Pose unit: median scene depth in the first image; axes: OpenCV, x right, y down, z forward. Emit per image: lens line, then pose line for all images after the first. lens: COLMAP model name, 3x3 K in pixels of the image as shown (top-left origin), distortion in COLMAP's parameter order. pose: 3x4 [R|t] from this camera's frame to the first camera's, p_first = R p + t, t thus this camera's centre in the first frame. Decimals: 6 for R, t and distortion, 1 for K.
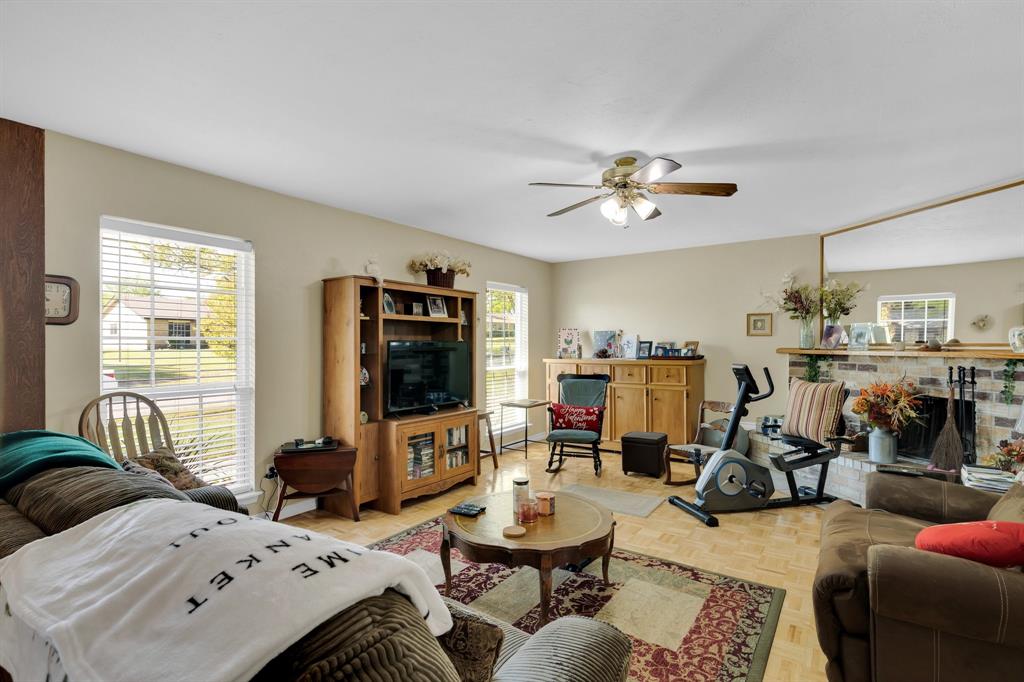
lens RADIAL K [[494.6, 0, 512.6], [0, 494.6, 344.8], [0, 0, 1]] dist [0.005793, -0.000450]
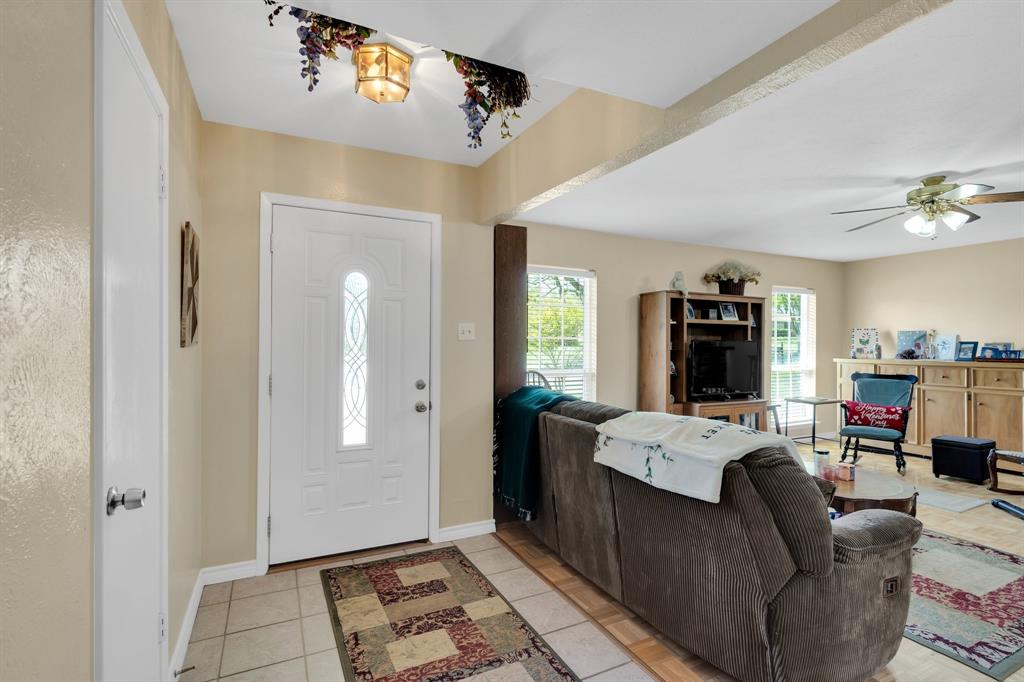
lens RADIAL K [[494.6, 0, 502.3], [0, 494.6, 343.9], [0, 0, 1]] dist [0.005793, -0.000450]
pose [[0.872655, 0.006757, -0.488290, -0.046066], [-0.007022, 0.999975, 0.001289, 0.002581], [0.488287, 0.002304, 0.872680, -0.293834]]
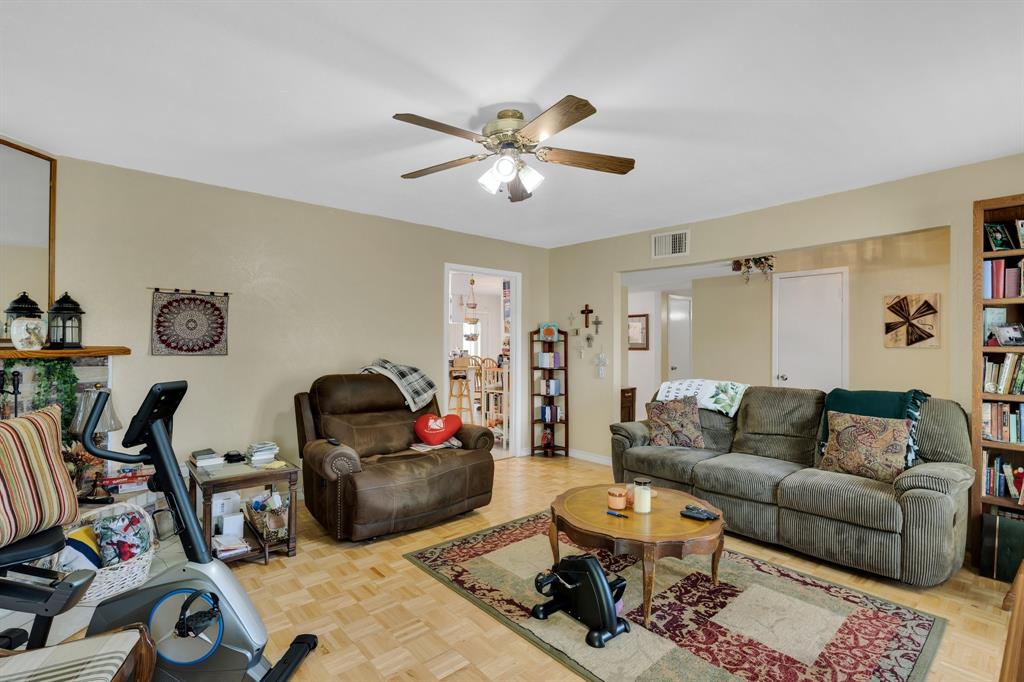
lens RADIAL K [[494.6, 0, 512.7], [0, 494.6, 340.8], [0, 0, 1]] dist [0.005793, -0.000450]
pose [[-0.972516, -0.001051, 0.232834, 0.022340], [-0.001070, 0.999999, 0.000044, -0.000033], [-0.232834, -0.000207, -0.972516, 1.175370]]
